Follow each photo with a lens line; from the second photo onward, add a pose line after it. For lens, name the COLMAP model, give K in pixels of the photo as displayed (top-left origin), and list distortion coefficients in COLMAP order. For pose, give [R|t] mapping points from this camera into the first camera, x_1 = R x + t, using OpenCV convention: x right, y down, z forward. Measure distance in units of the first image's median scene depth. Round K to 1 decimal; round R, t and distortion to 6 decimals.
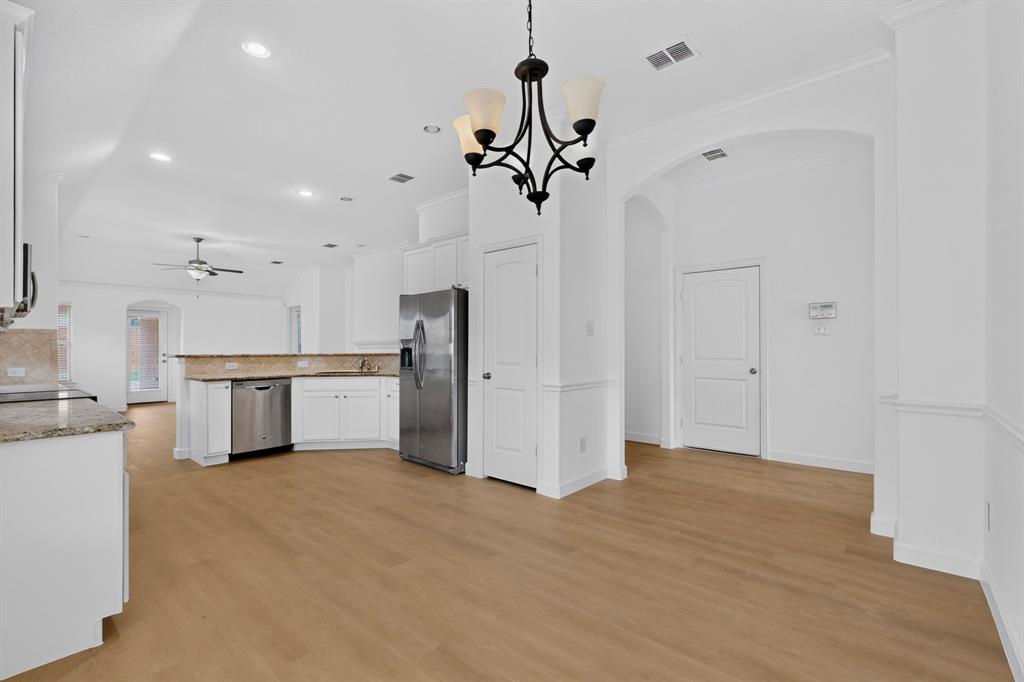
lens RADIAL K [[451.5, 0, 511.9], [0, 451.5, 345.7], [0, 0, 1]] dist [-0.001618, 0.000461]
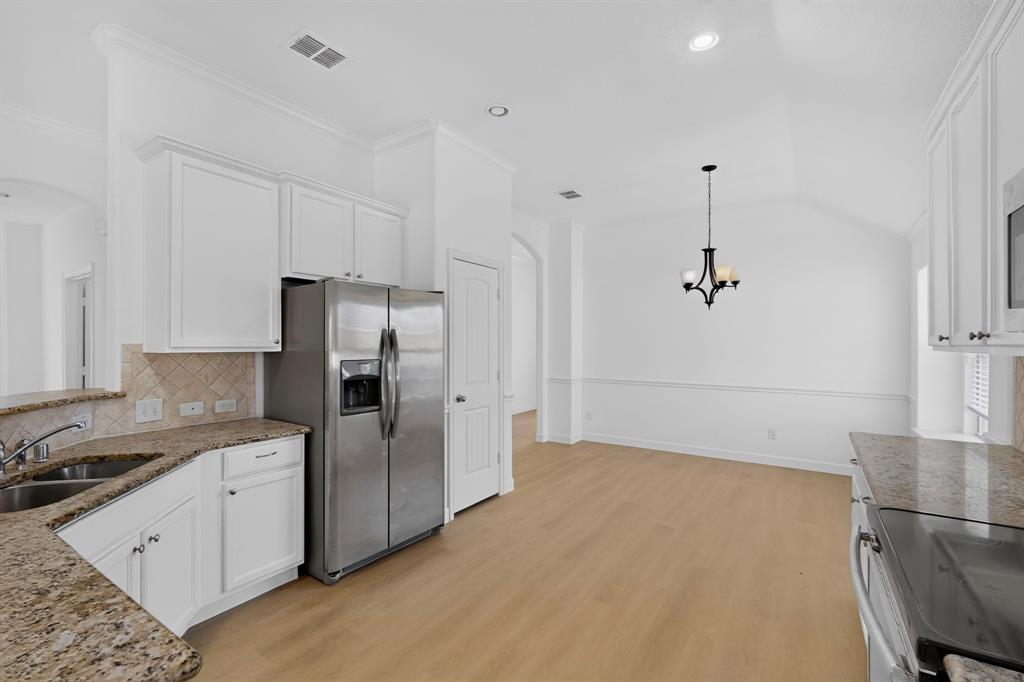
lens RADIAL K [[451.5, 0, 514.3], [0, 451.5, 340.6], [0, 0, 1]] dist [-0.001618, 0.000461]
pose [[-0.131087, 0.006100, 0.991352, -0.733507], [-0.002448, 0.999976, -0.006477, -0.032613], [-0.991368, -0.003276, -0.131069, 0.781055]]
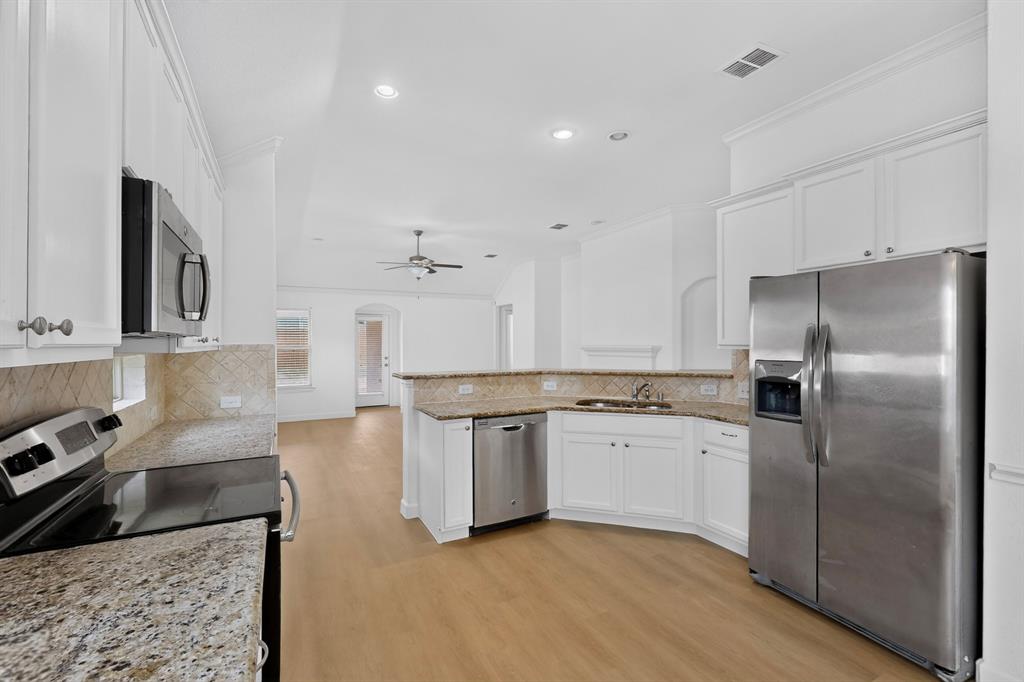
lens RADIAL K [[451.5, 0, 504.8], [0, 451.5, 342.9], [0, 0, 1]] dist [-0.001618, 0.000461]
pose [[0.923052, 0.000966, -0.384673, -0.291976], [0.000884, 0.999989, 0.004633, -0.033703], [0.384673, -0.004617, 0.923041, 0.364214]]
